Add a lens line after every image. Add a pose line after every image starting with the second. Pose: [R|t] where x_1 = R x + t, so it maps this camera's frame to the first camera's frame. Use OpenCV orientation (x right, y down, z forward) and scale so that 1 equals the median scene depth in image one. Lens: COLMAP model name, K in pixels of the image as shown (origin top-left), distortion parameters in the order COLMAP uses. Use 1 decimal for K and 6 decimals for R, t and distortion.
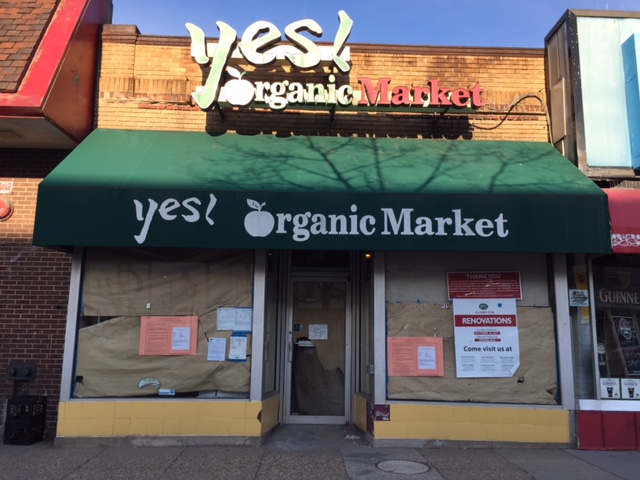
lens RADIAL K [[541.9, 0, 320.0], [0, 541.9, 240.0], [0, 0, 1]] dist [0.075986, -0.110100]
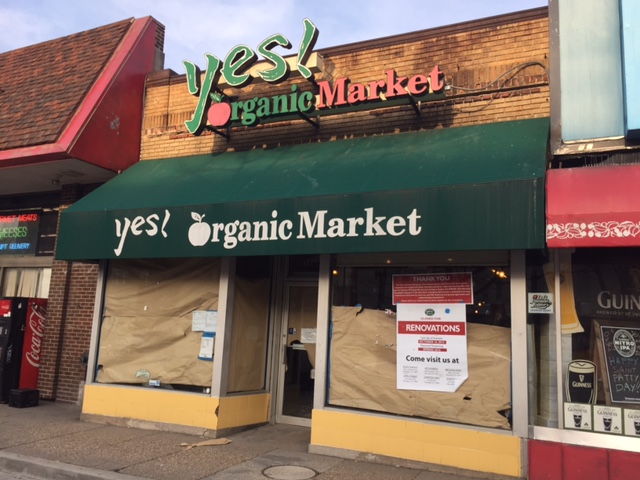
lens RADIAL K [[541.9, 0, 320.0], [0, 541.9, 240.0], [0, 0, 1]] dist [0.075986, -0.110100]
pose [[0.895907, -0.046605, -0.441790, 0.546496], [0.041938, 0.998913, -0.020329, 0.013517], [0.442257, -0.000315, 0.896888, 0.113574]]
